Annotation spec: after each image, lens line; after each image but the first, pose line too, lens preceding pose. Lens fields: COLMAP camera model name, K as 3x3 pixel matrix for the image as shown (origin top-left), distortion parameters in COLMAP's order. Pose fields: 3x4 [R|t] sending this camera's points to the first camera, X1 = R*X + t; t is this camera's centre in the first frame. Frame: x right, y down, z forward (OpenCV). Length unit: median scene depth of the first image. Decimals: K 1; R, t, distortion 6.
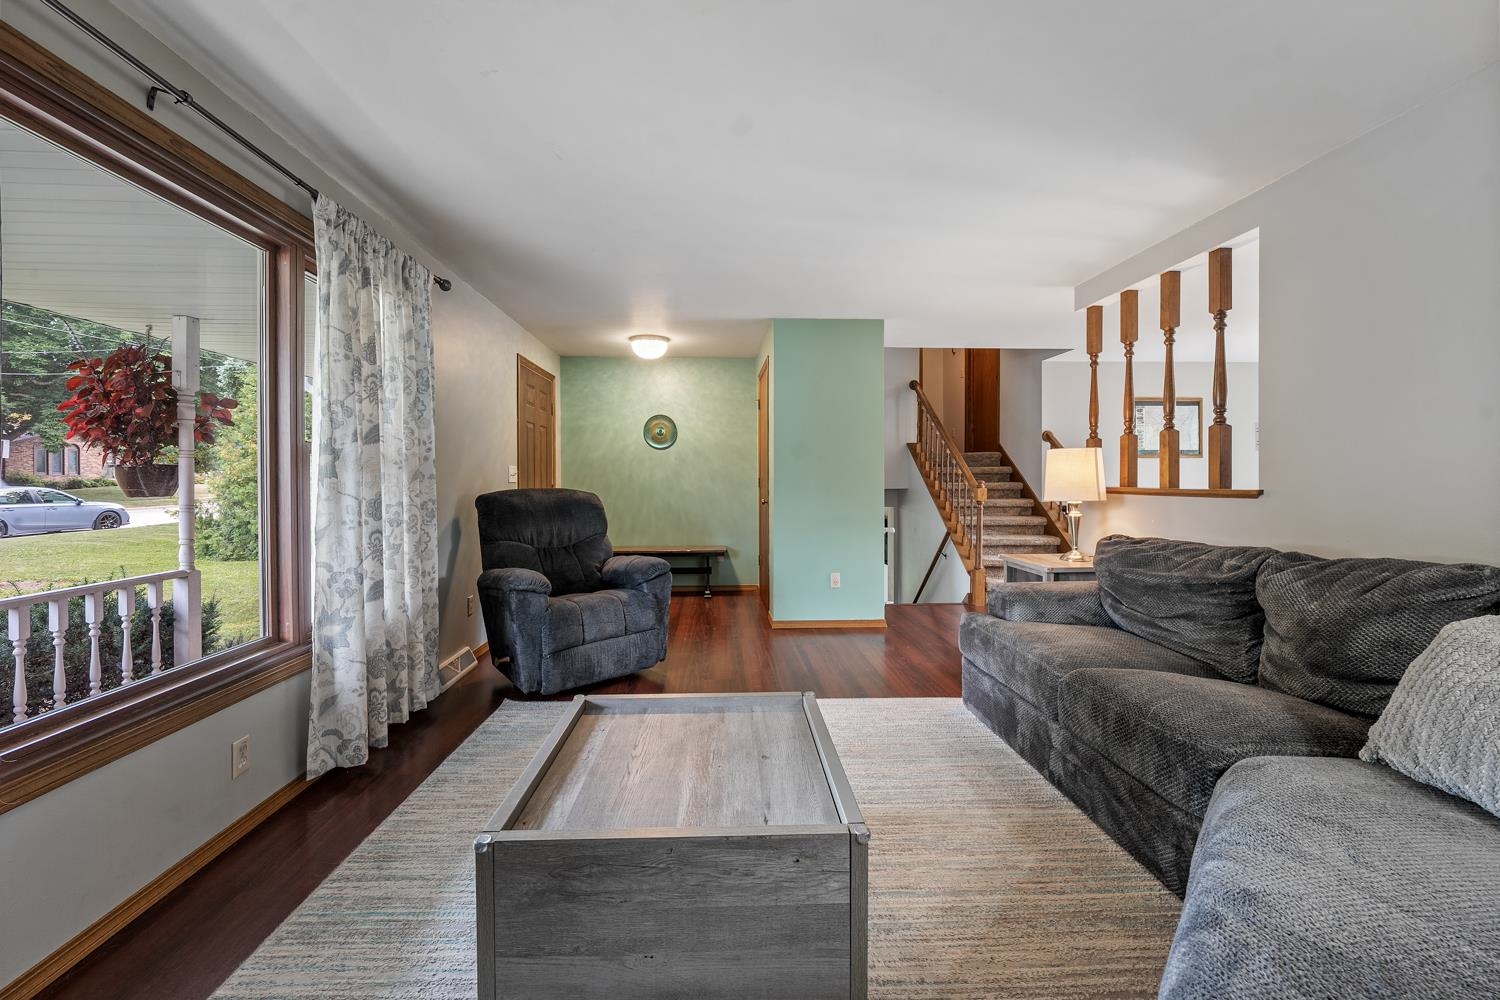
lens RADIAL K [[576.3, 0, 733.1], [0, 576.3, 488.2], [0, 0, 1]] dist [-0.008255, -0.000171]
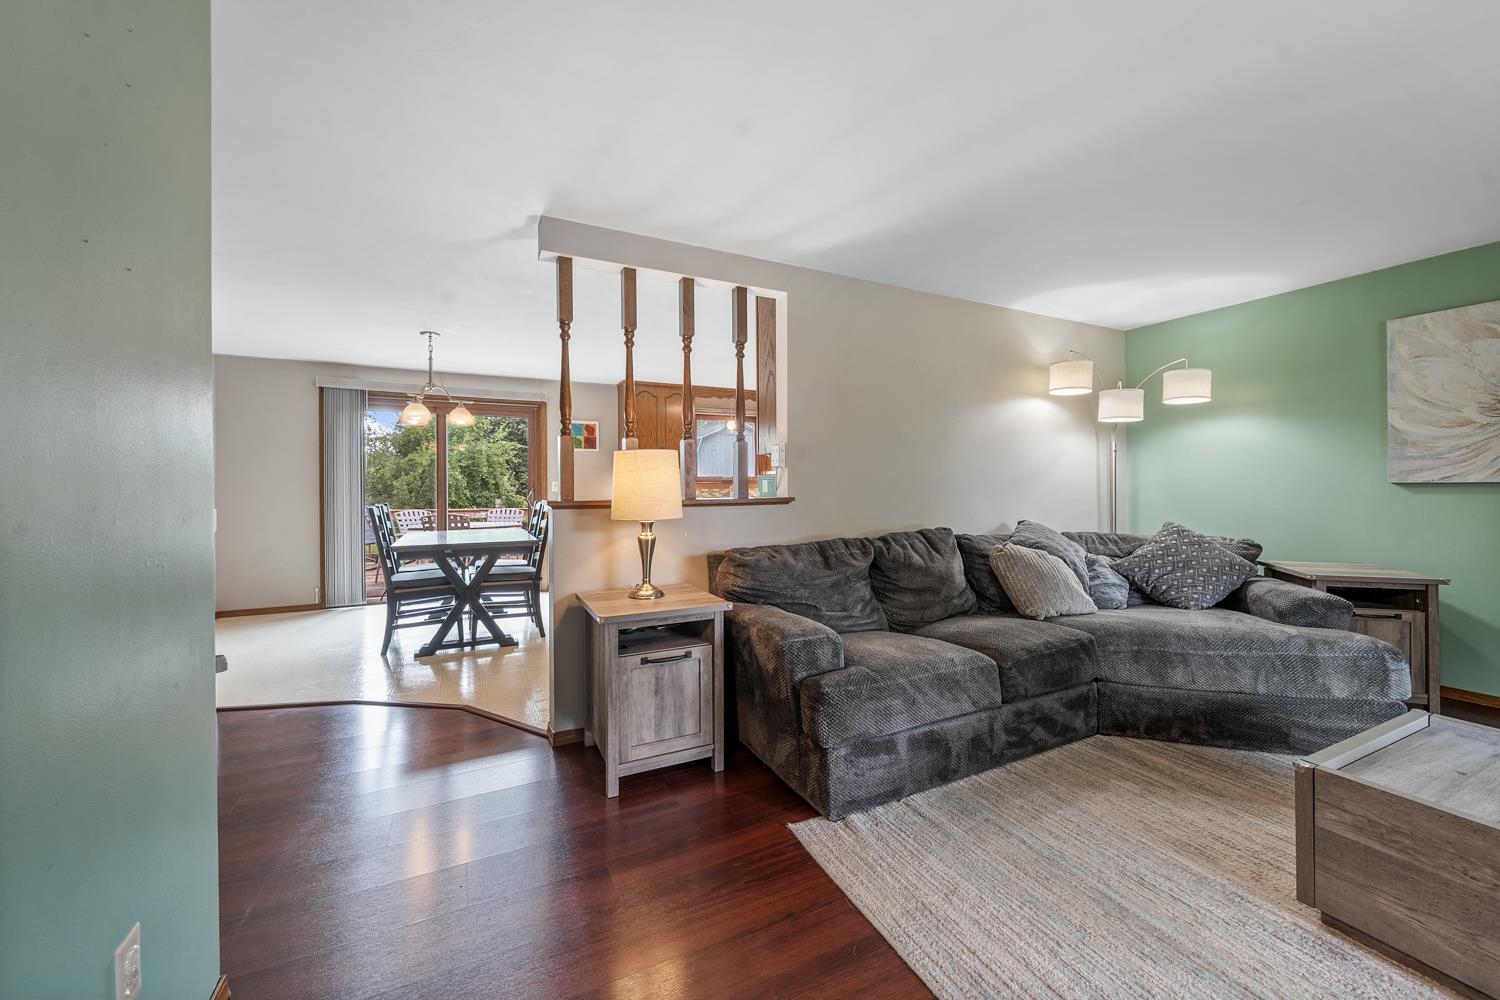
lens RADIAL K [[576.3, 0, 733.1], [0, 576.3, 488.2], [0, 0, 1]] dist [-0.008255, -0.000171]
pose [[-0.406505, -0.007385, 0.913619, -0.152327], [0.024966, 0.999504, 0.019187, -0.031325], [-0.913308, 0.030609, -0.406119, 1.200604]]
